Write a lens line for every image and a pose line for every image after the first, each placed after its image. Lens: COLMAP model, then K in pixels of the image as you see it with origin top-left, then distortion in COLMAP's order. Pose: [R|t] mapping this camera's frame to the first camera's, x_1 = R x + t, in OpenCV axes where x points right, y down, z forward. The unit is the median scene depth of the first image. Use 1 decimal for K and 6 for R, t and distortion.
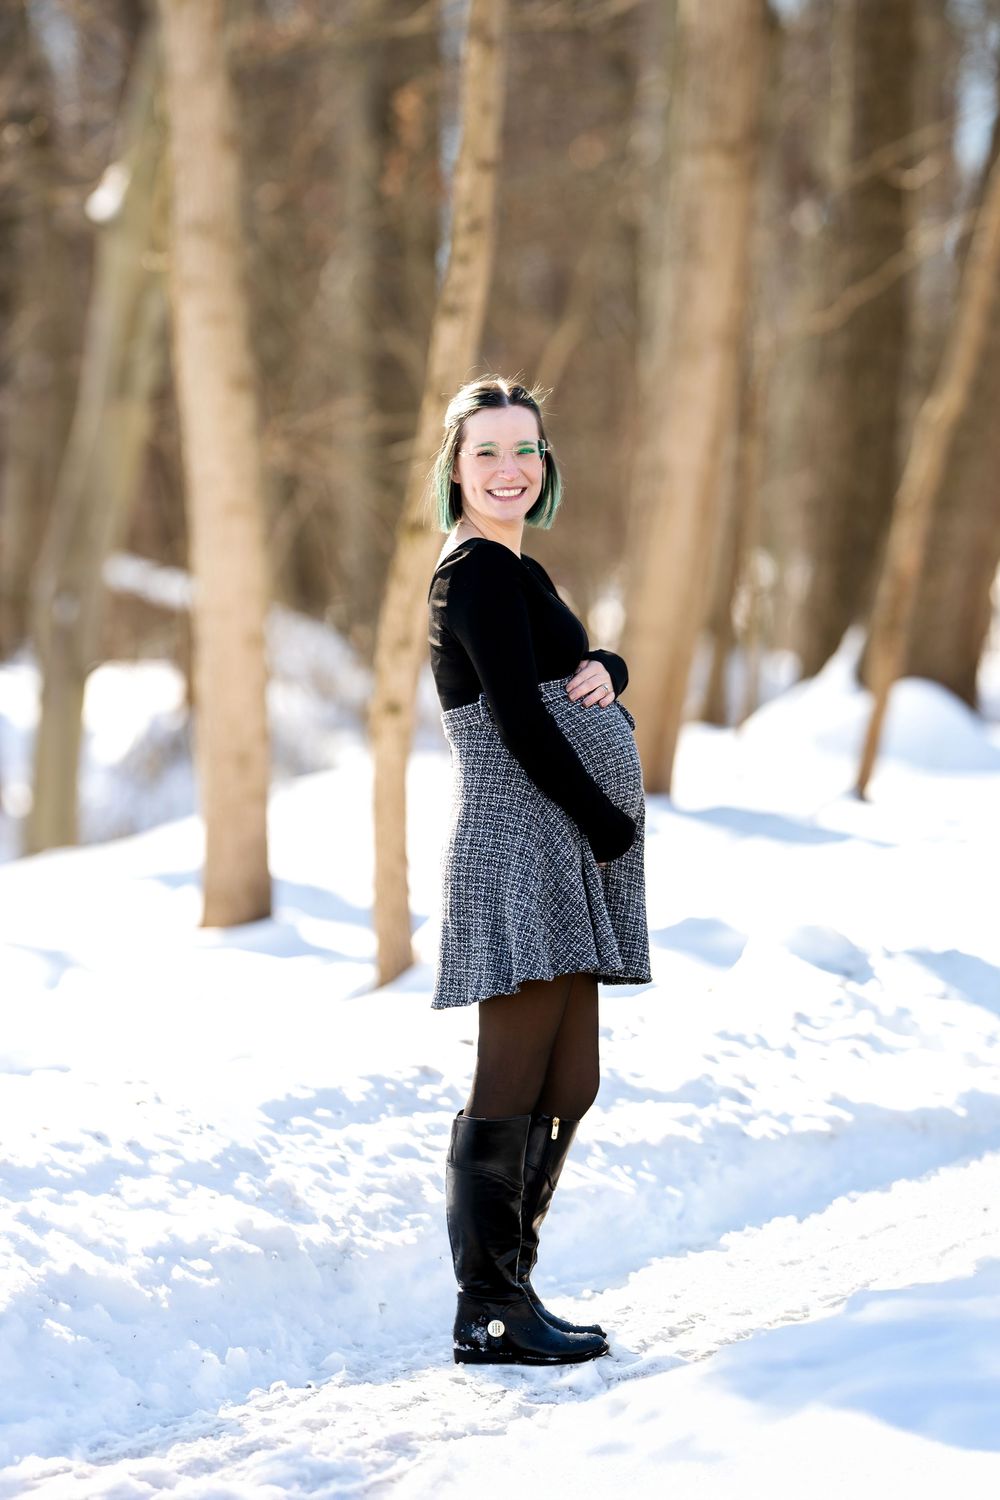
lens RADIAL K [[6626.2, 0, 500.0], [0, 6626.2, 750.0], [0, 0, 1]] dist [0.264077, 0.189983]
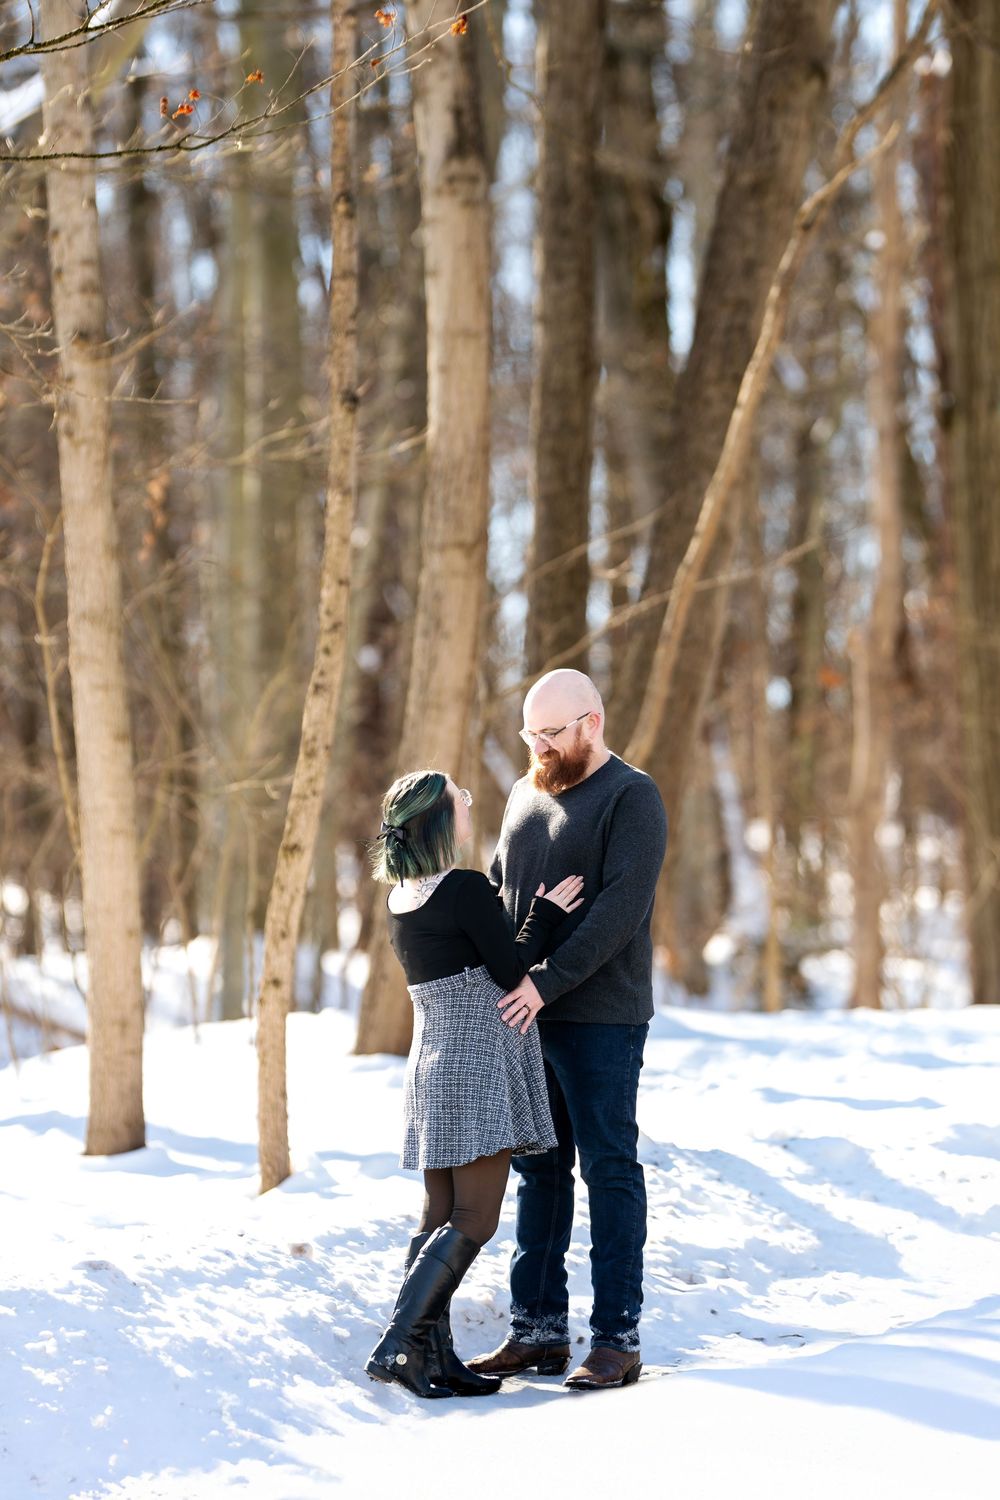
lens RADIAL K [[6626.2, 0, 500.0], [0, 6626.2, 750.0], [0, 0, 1]] dist [0.264077, 0.189983]
pose [[0.996967, -0.000481, 0.077822, -0.110806], [0.003967, 0.998995, -0.044642, 0.010088], [-0.077722, 0.044816, 0.995967, -0.512203]]
